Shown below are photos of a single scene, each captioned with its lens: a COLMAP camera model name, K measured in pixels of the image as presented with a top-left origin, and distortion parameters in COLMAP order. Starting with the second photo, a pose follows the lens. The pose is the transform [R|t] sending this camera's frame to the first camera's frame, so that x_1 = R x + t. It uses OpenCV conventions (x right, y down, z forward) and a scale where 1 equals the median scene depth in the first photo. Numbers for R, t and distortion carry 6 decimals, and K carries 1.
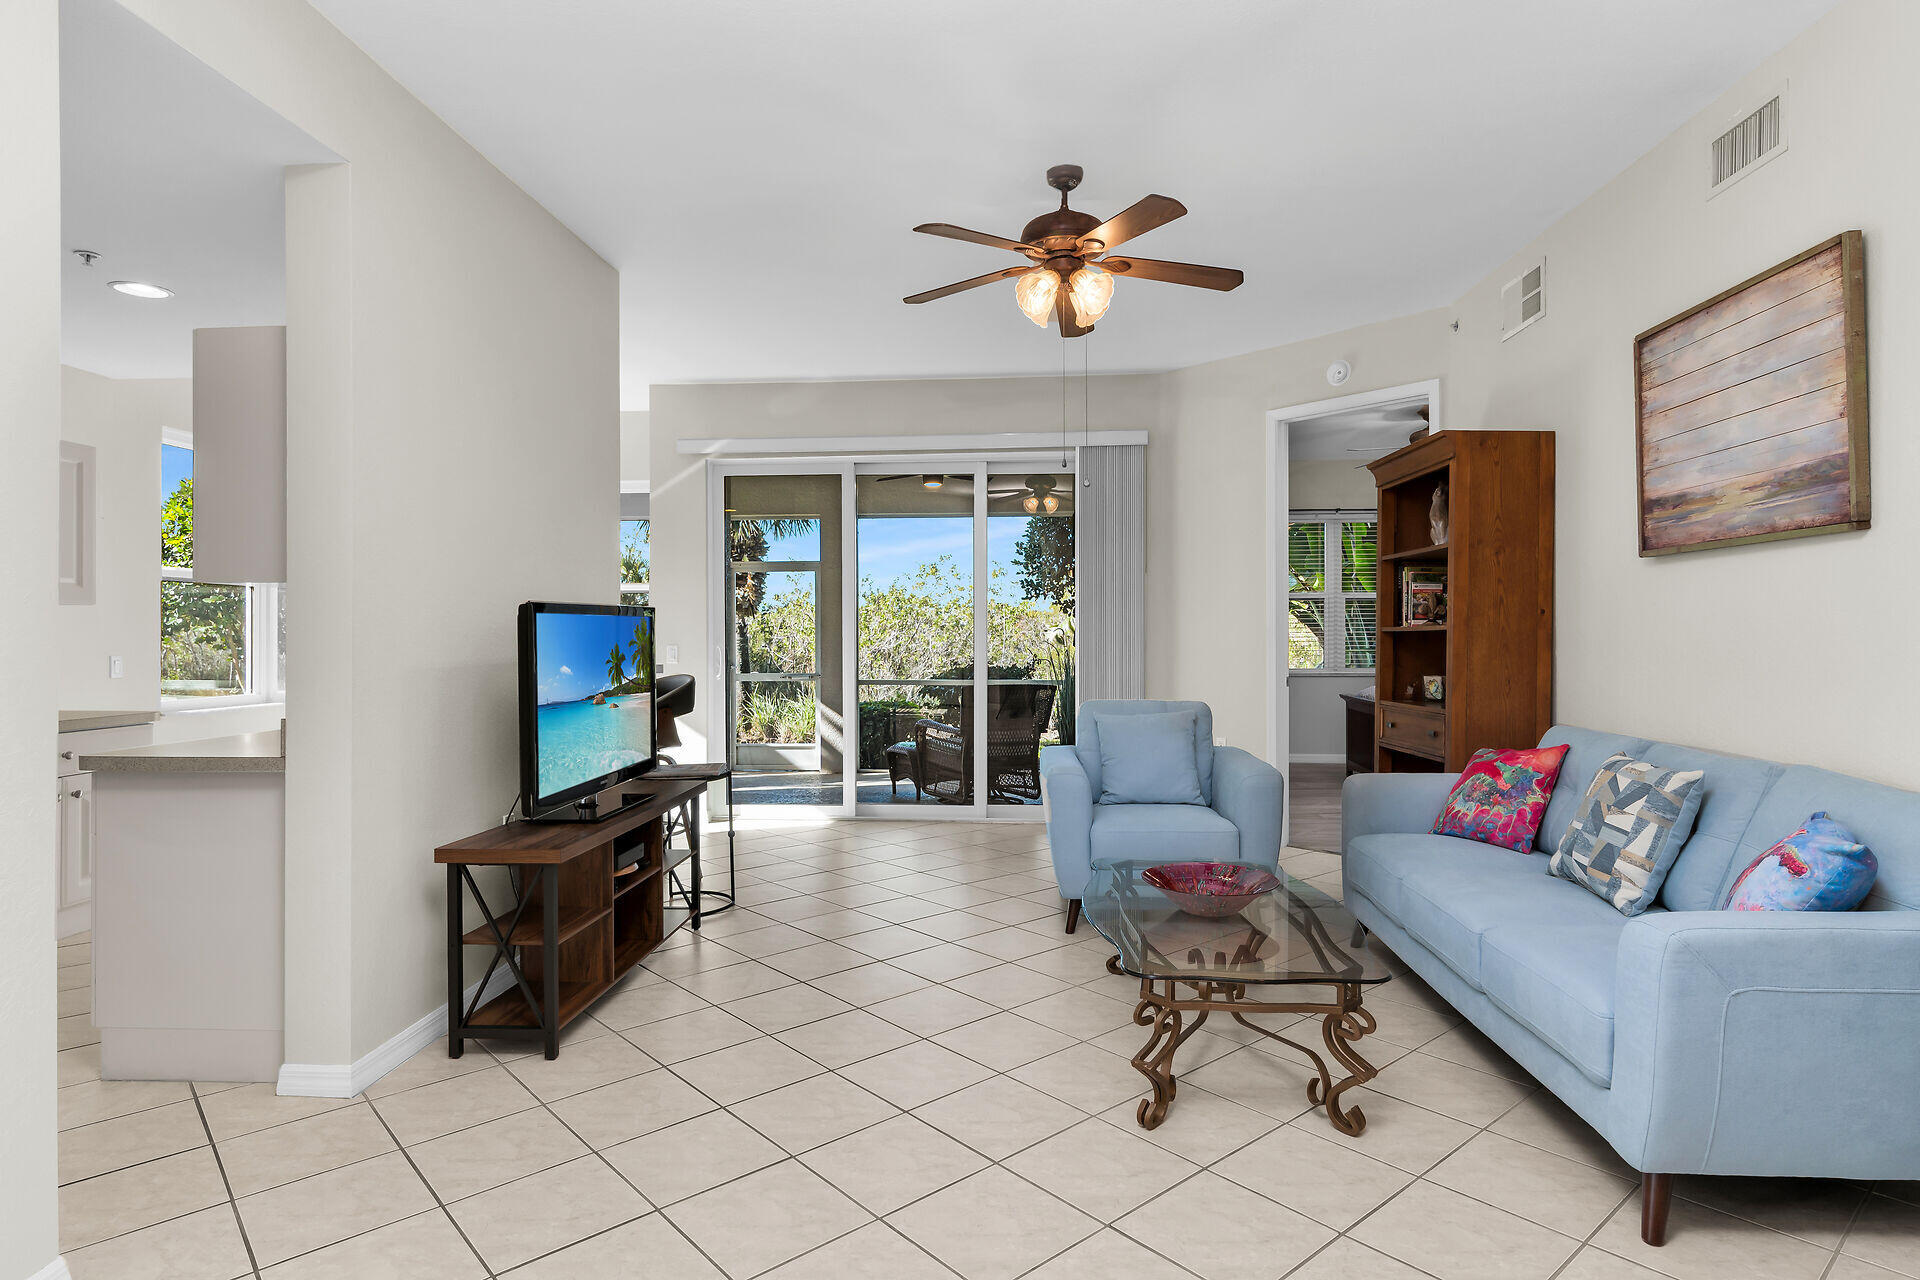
lens RADIAL K [[1043.0, 0, 958.8], [0, 1043.0, 648.3], [0, 0, 1]] dist [0.000104, -0.000510]
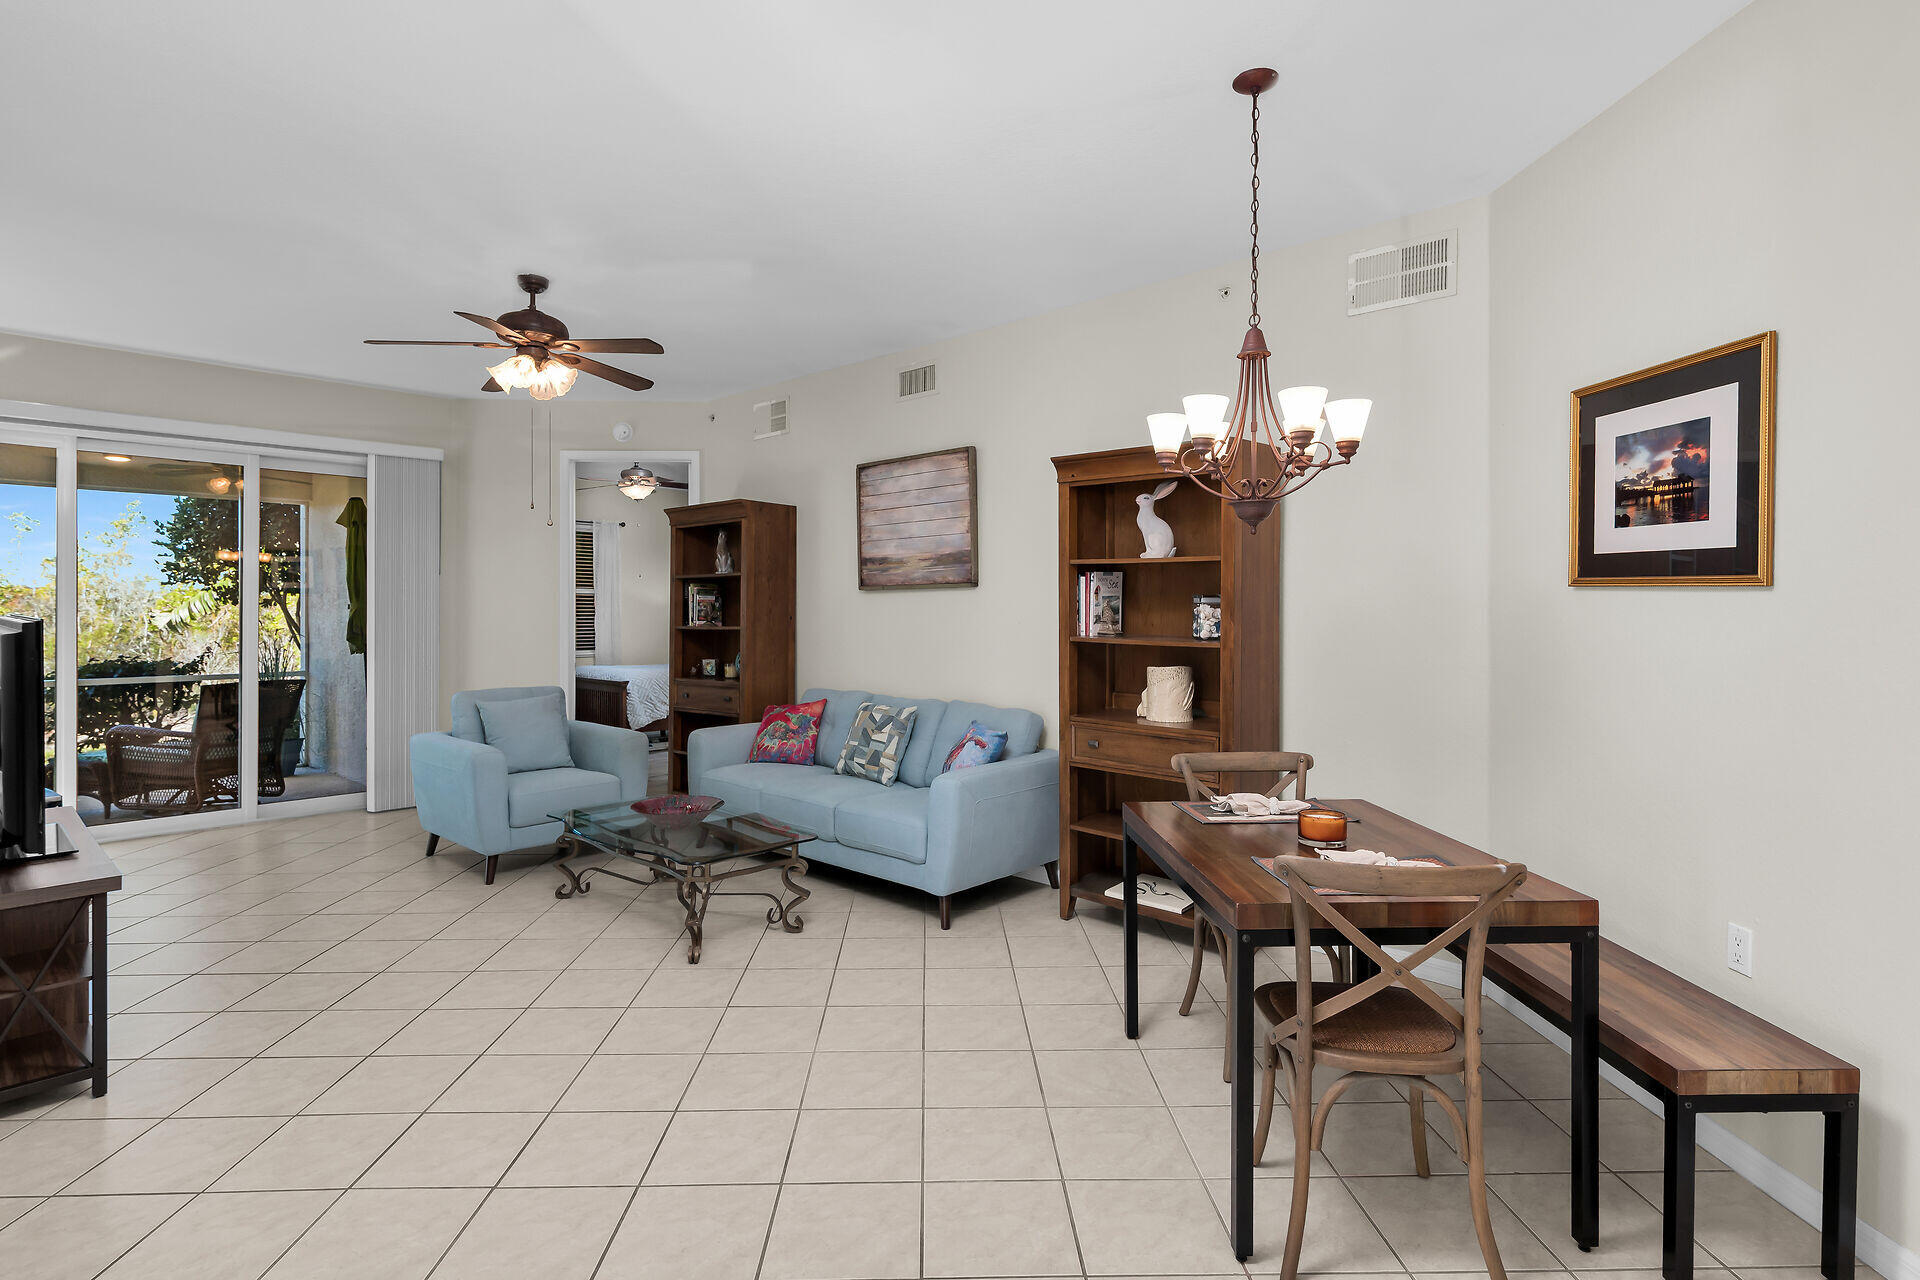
lens RADIAL K [[945.1, 0, 959.4], [0, 945.1, 615.2], [0, 0, 1]] dist [0.000371, 0.000128]
pose [[0.631179, 0.001775, 0.775635, -0.505472], [0.007513, 0.999936, -0.008401, -0.031198], [-0.775601, 0.011130, 0.631126, -0.148067]]
